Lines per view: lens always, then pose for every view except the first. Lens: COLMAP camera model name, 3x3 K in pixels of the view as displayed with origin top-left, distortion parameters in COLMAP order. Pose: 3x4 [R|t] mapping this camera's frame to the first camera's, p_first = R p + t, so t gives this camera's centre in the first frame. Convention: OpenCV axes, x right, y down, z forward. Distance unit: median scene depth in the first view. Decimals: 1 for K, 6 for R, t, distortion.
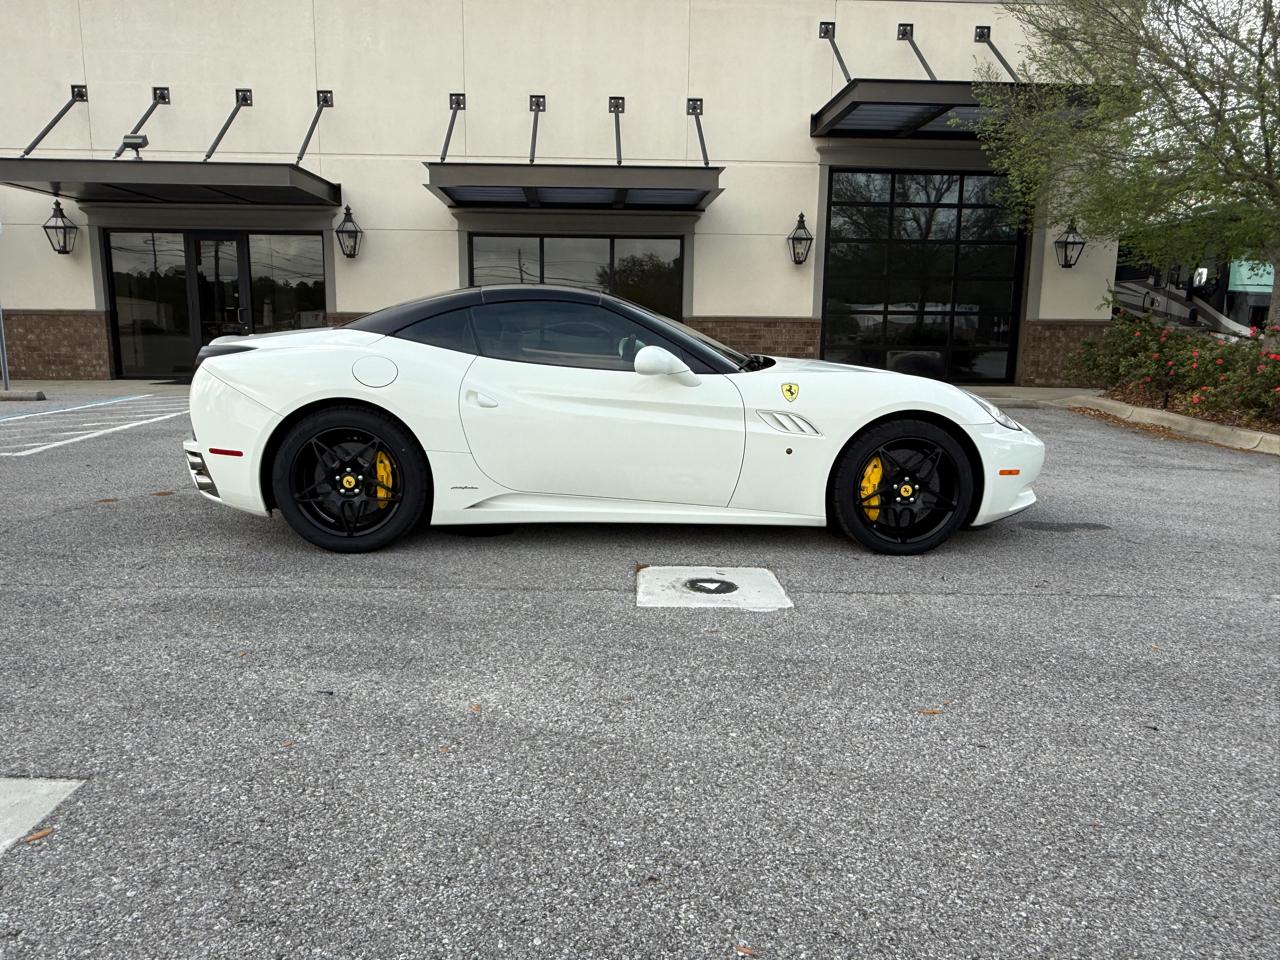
lens RADIAL K [[900.5, 0, 621.6], [0, 900.5, 483.1], [0, 0, 1]] dist [-0.000652, 0.001584]
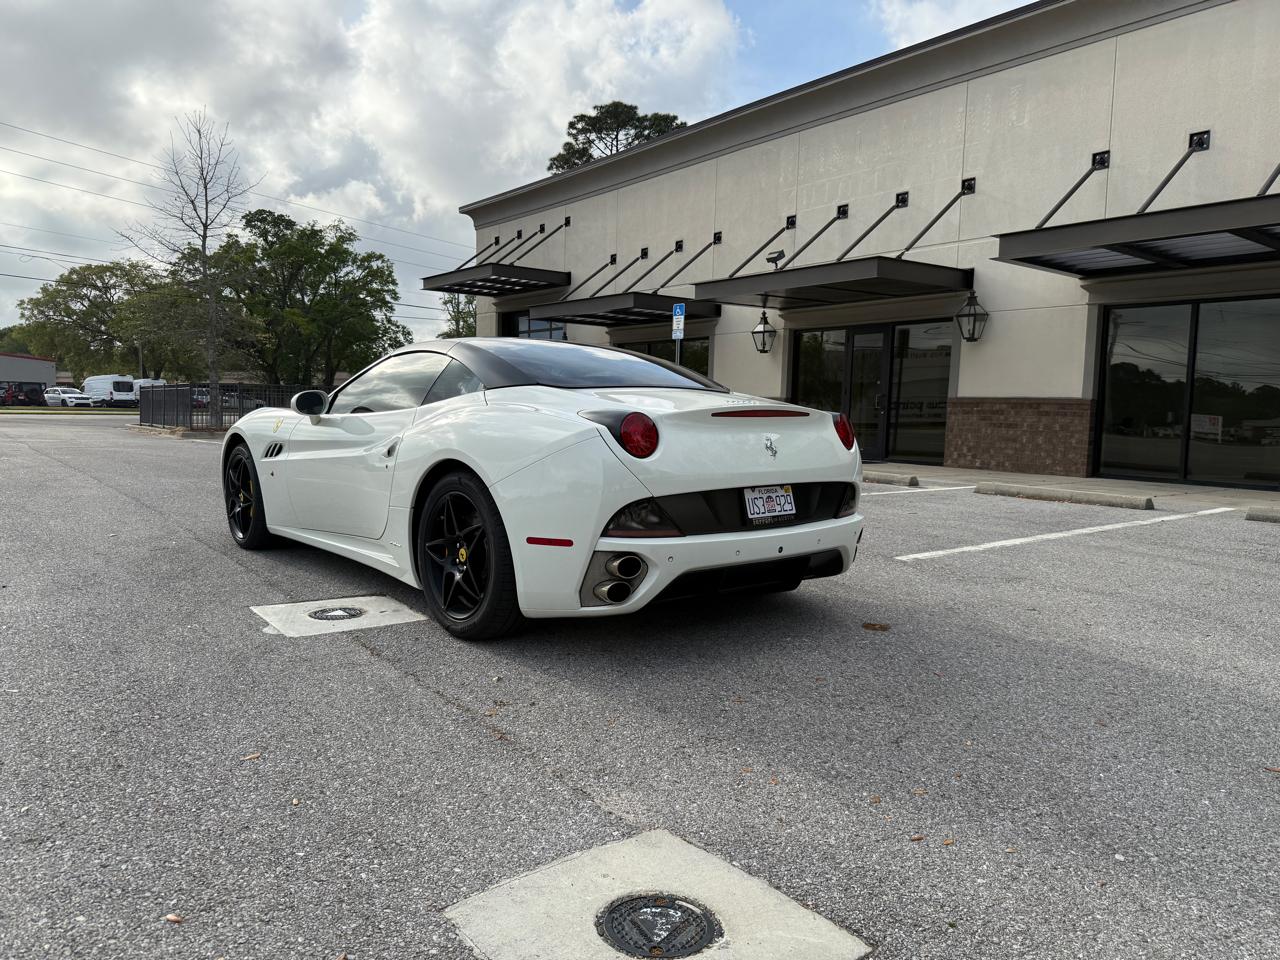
lens RADIAL K [[899.9, 0, 640.2], [0, 899.9, 481.2], [0, 0, 1]] dist [0.070846, -0.110700]
pose [[0.582481, 0.067536, -0.810034, 0.328487], [-0.157578, 0.987019, -0.031019, -0.017751], [0.797424, 0.145711, 0.585562, 0.184941]]
